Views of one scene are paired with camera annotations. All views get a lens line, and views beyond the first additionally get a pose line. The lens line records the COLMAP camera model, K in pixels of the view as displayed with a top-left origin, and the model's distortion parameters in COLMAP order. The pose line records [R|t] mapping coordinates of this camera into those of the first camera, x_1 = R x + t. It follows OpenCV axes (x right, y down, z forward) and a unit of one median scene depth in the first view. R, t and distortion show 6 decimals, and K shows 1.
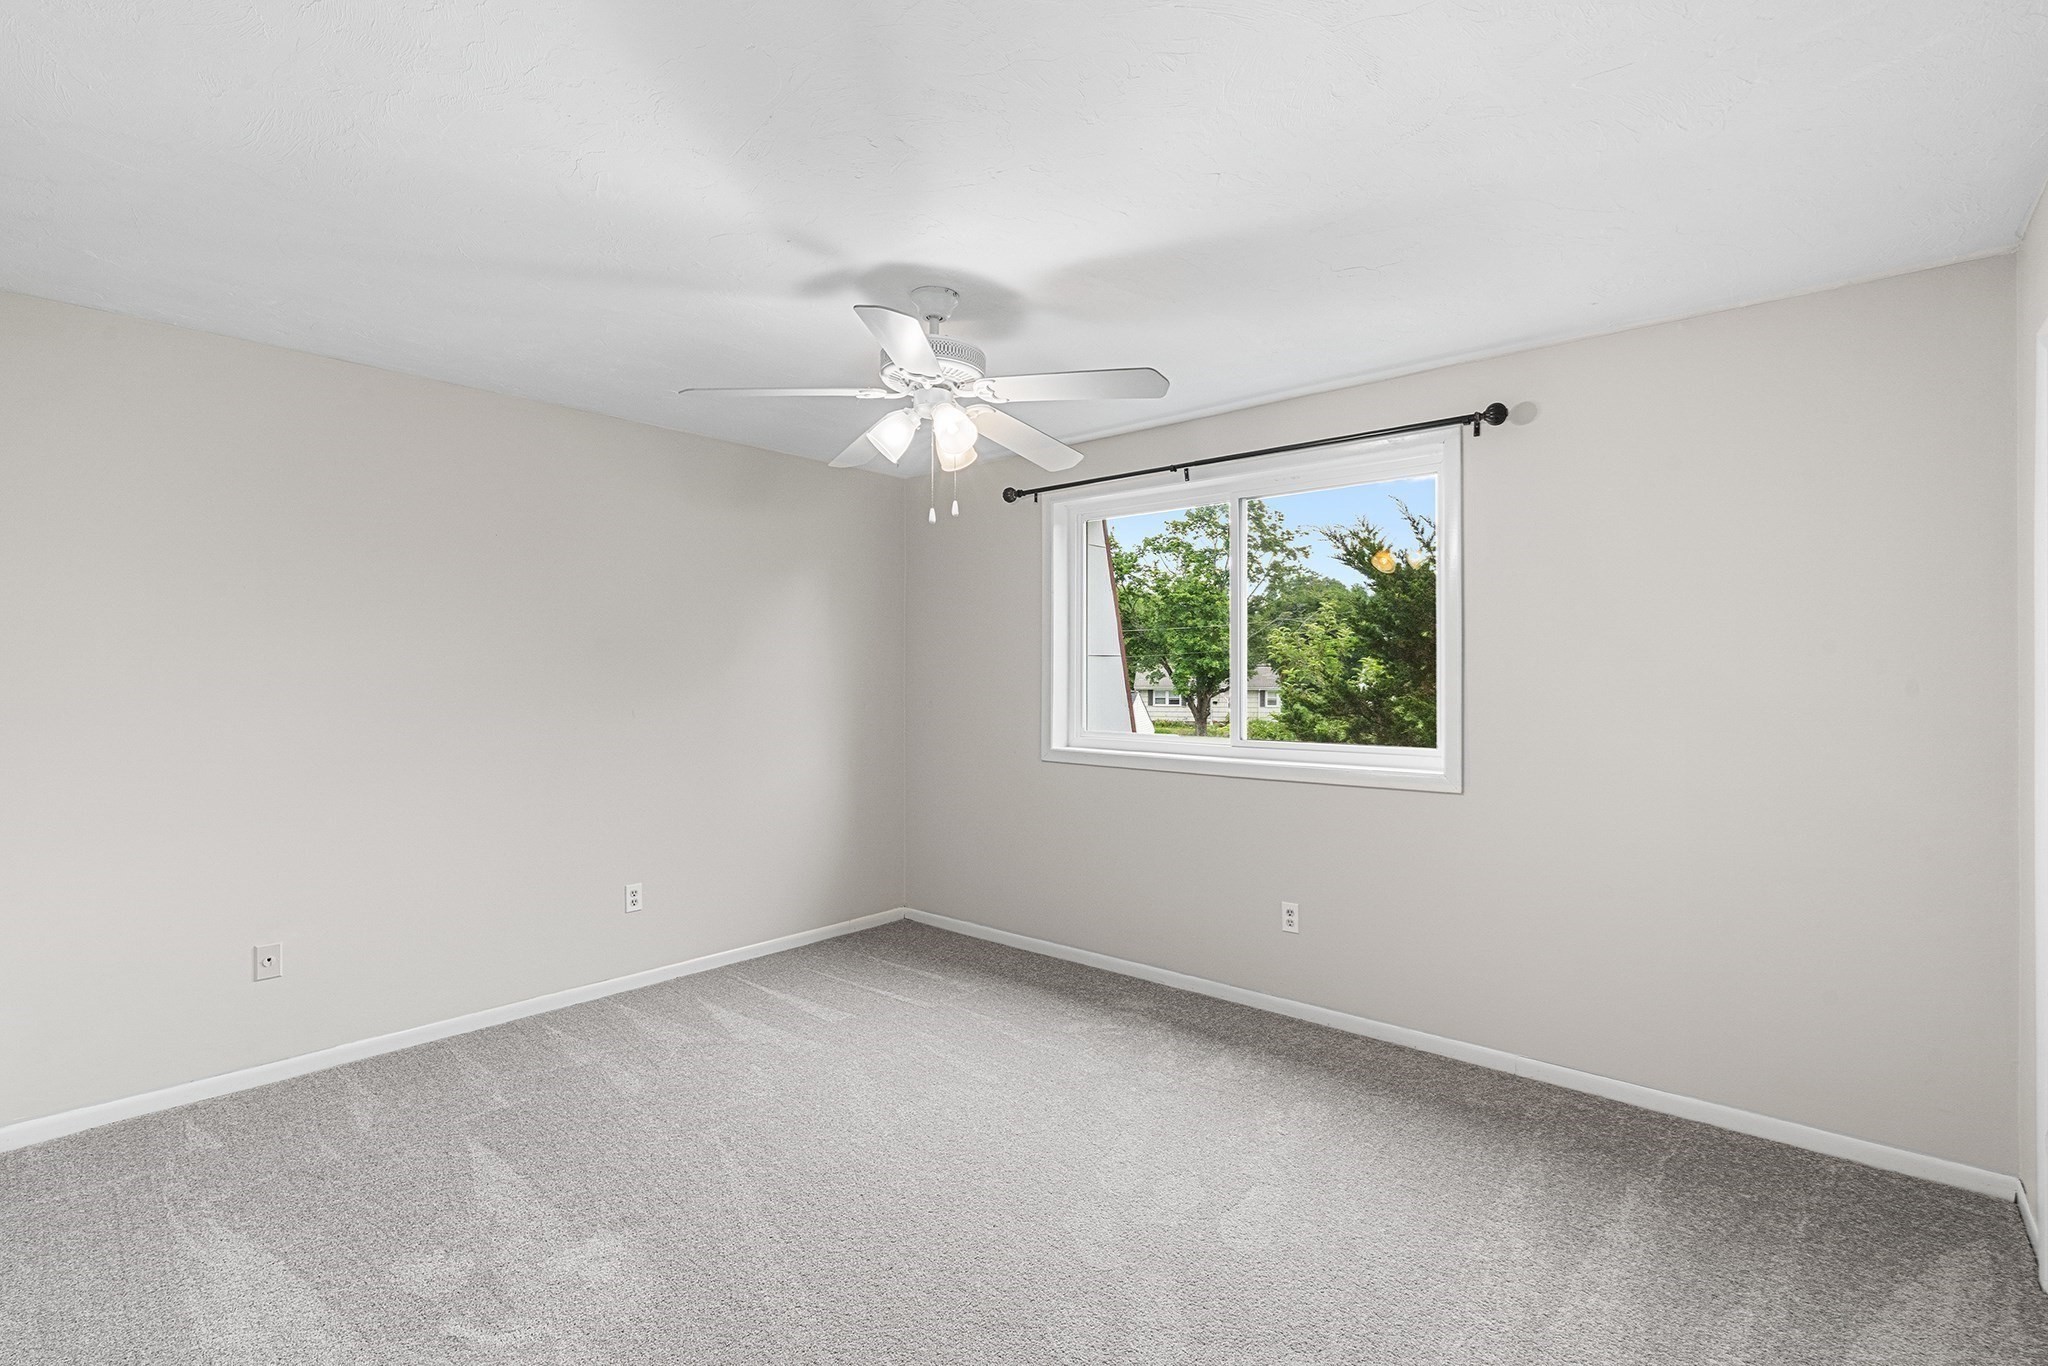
lens RADIAL K [[932.2, 0, 1033.4], [0, 932.2, 656.6], [0, 0, 1]] dist [-0.007569, 0.001013]
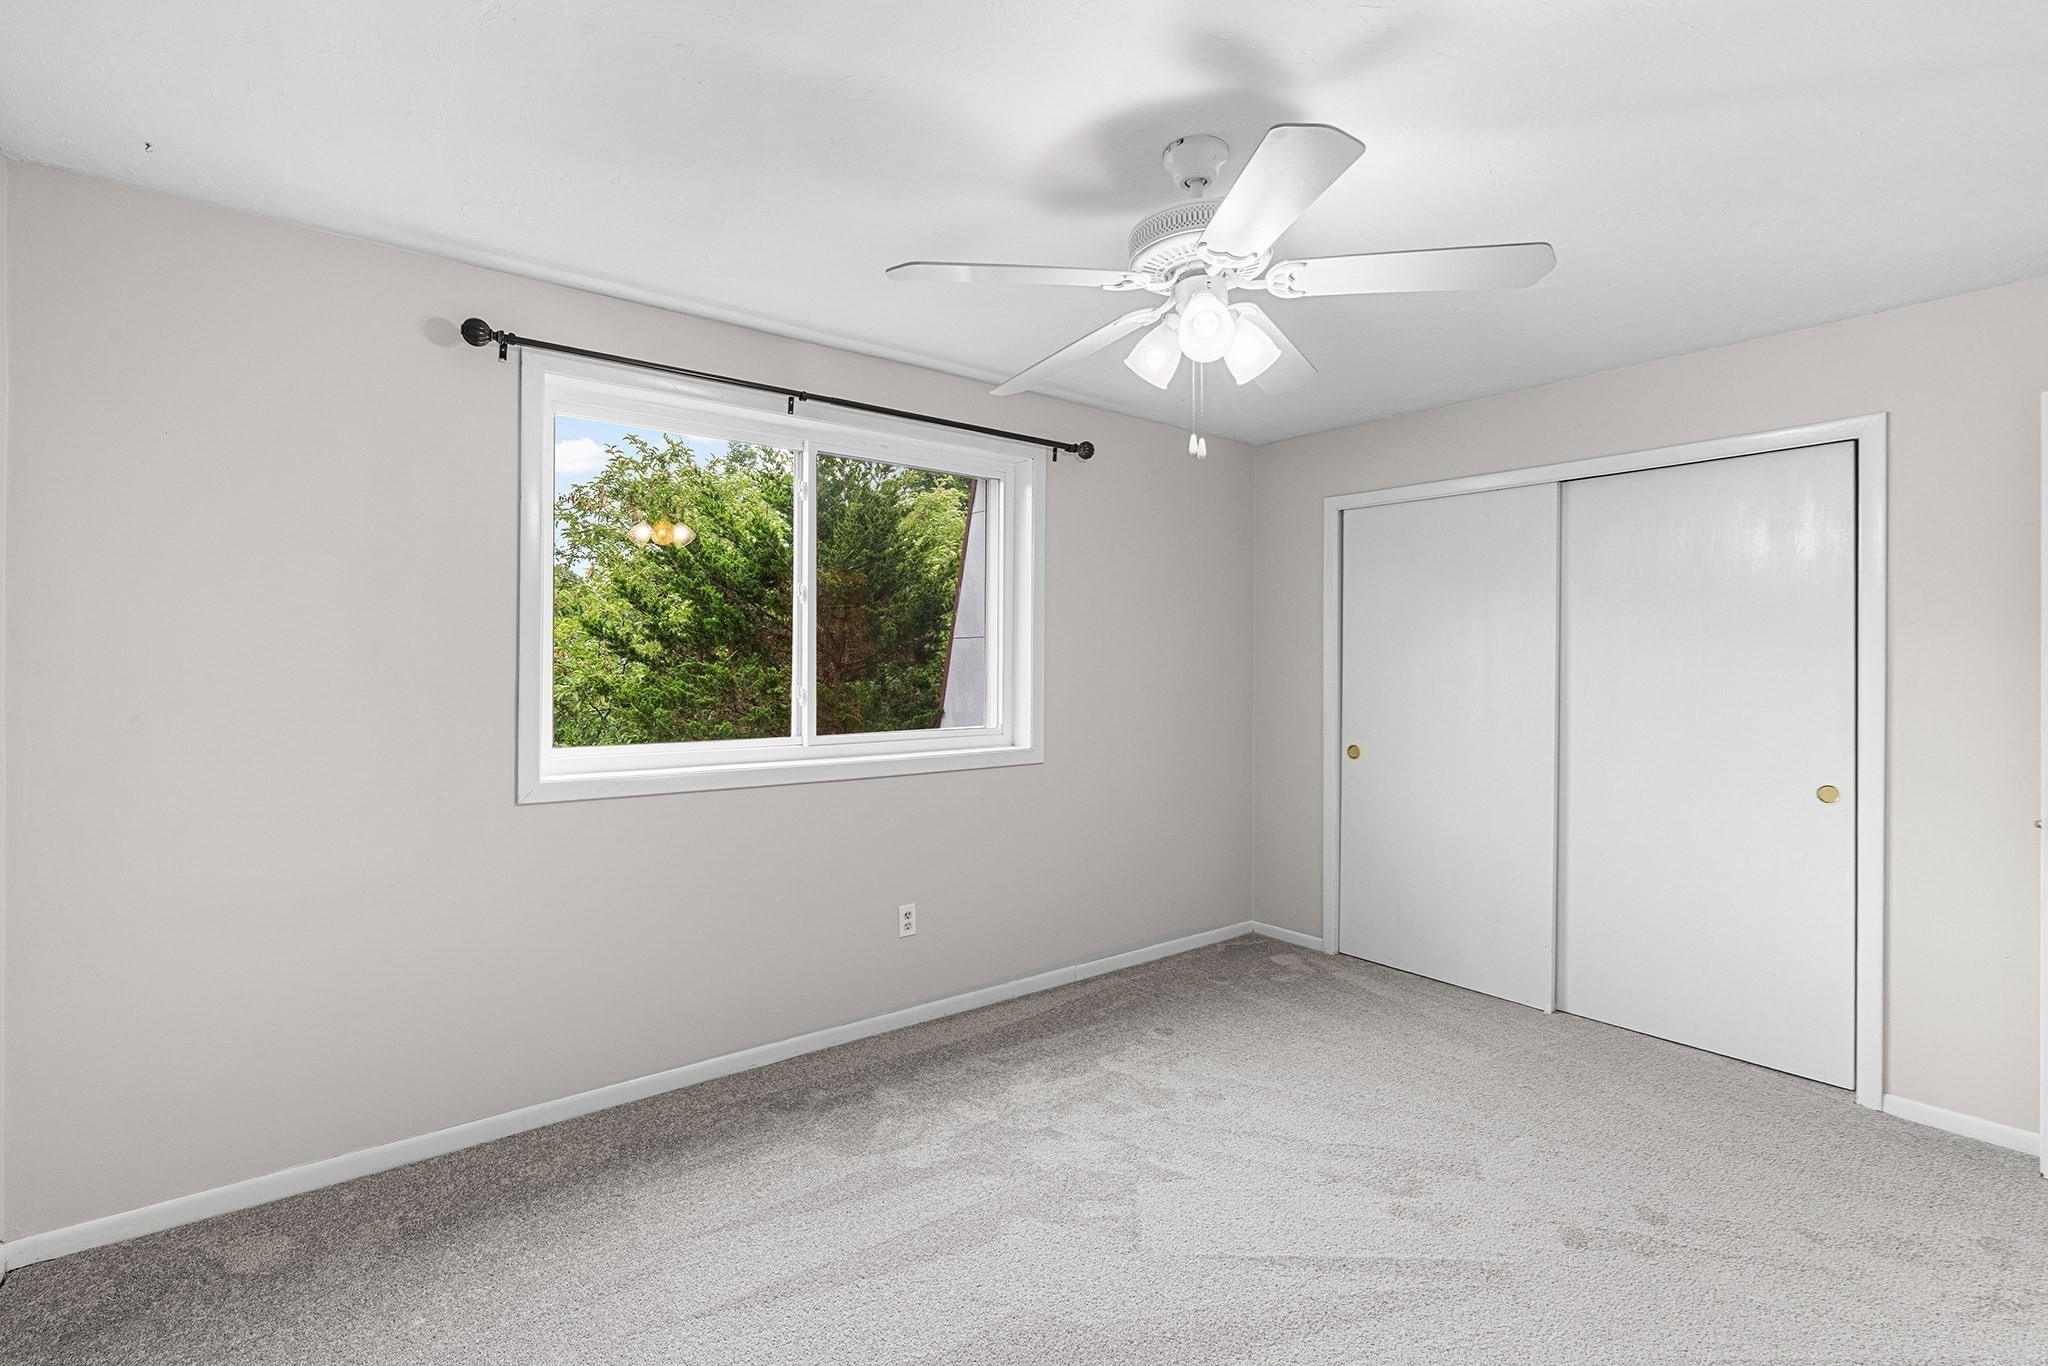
lens RADIAL K [[932.2, 0, 1033.4], [0, 932.2, 656.6], [0, 0, 1]] dist [-0.007569, 0.001013]
pose [[0.189409, 0.009612, 0.981851, -0.692036], [-0.020190, 0.999779, -0.005893, 0.020689], [-0.981691, -0.018708, 0.189561, 0.787452]]
